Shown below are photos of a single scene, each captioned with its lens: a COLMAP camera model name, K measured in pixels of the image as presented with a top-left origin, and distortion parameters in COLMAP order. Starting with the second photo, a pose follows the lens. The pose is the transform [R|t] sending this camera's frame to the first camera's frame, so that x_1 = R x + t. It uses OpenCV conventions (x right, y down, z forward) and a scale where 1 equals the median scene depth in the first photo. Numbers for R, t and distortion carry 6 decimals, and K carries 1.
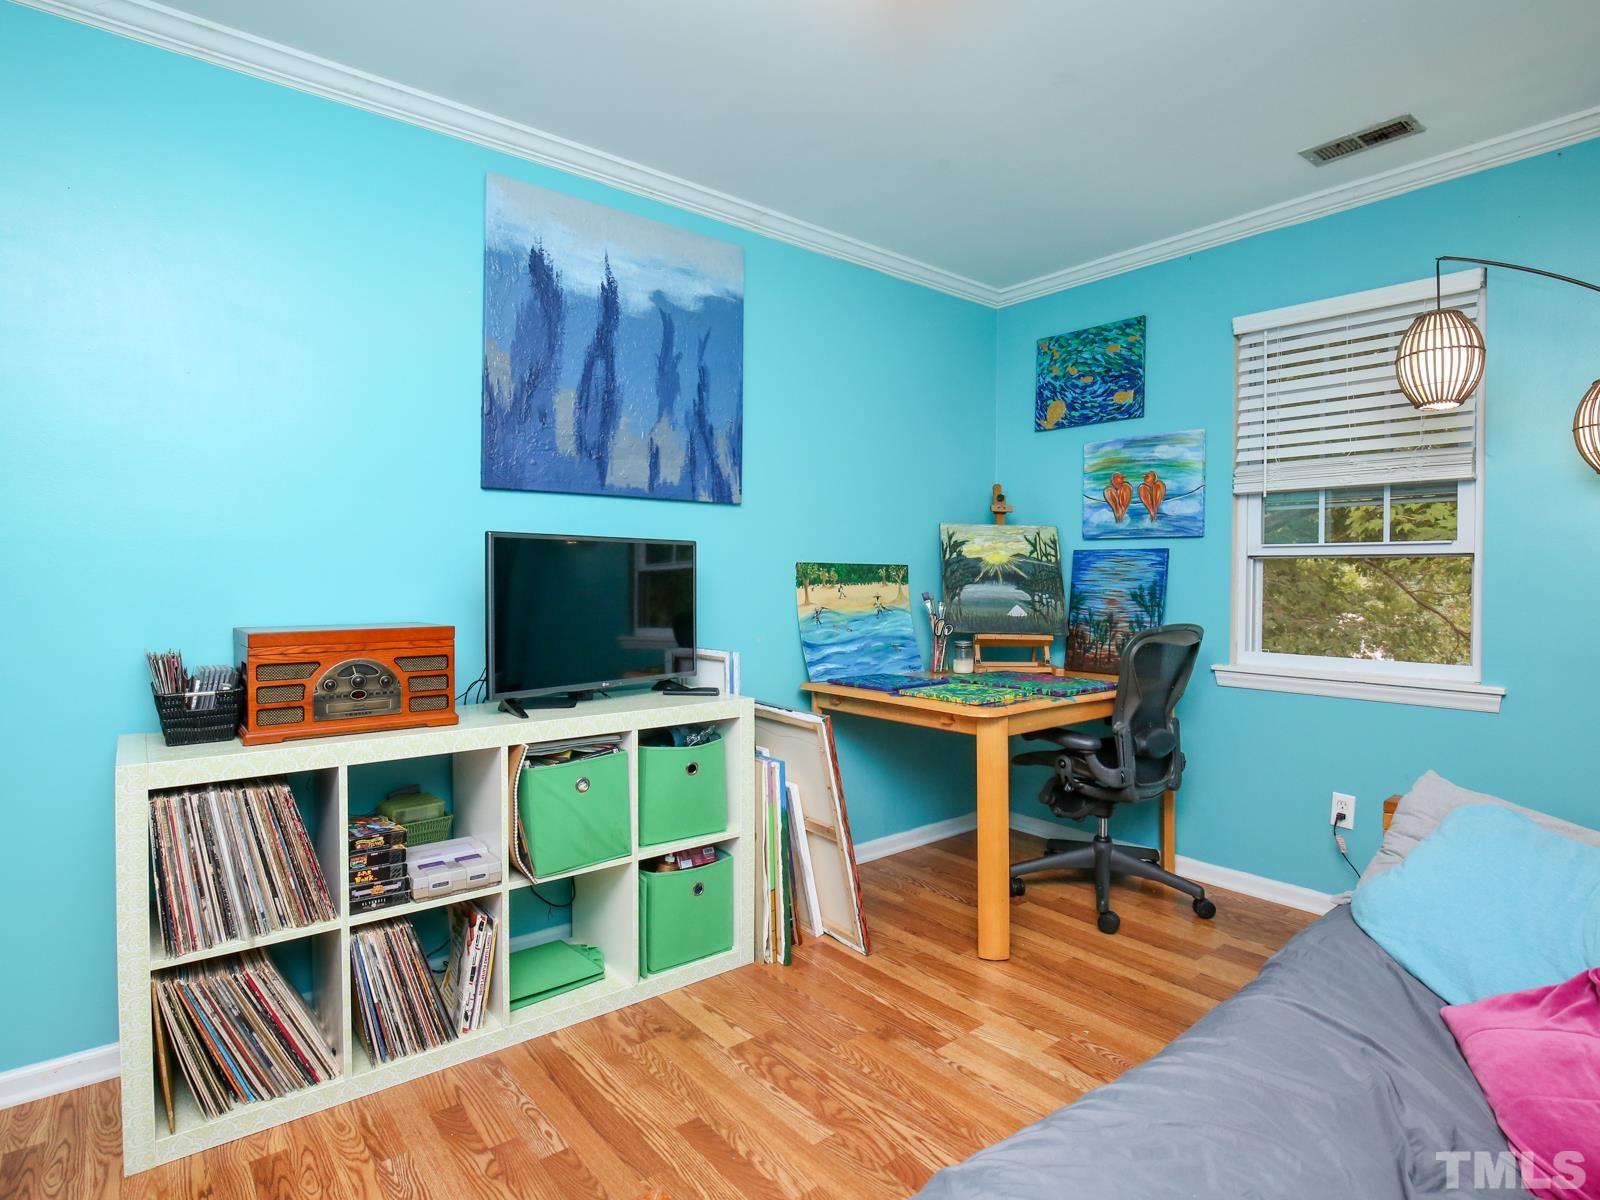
lens RADIAL K [[851.0, 0, 799.5], [0, 851.0, 593.8], [0, 0, 1]] dist [-0.031457, 0.001073]
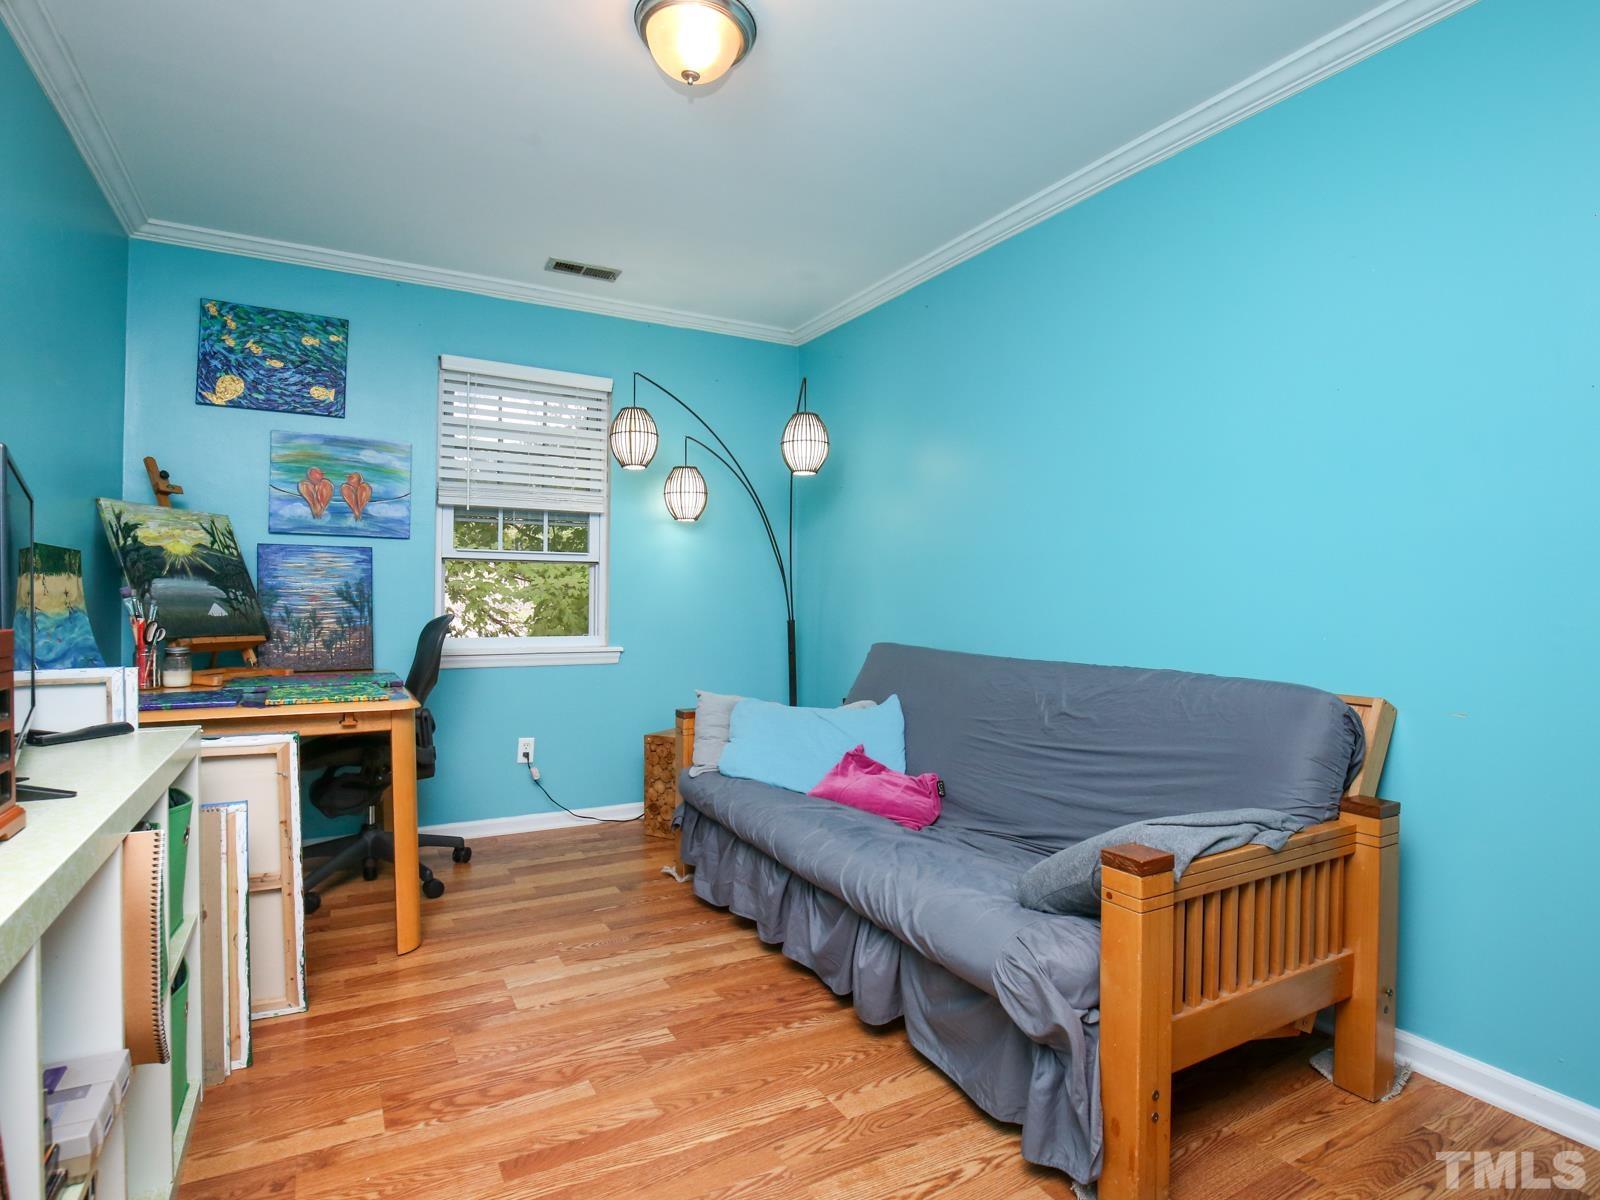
lens RADIAL K [[851.0, 0, 762.0], [0, 851.0, 620.4], [0, 0, 1]] dist [-0.031457, 0.001073]
pose [[0.192578, -0.028005, 0.980882, -0.496918], [0.013025, 0.999578, 0.025982, 0.016349], [-0.981195, 0.007772, 0.192861, 0.298466]]
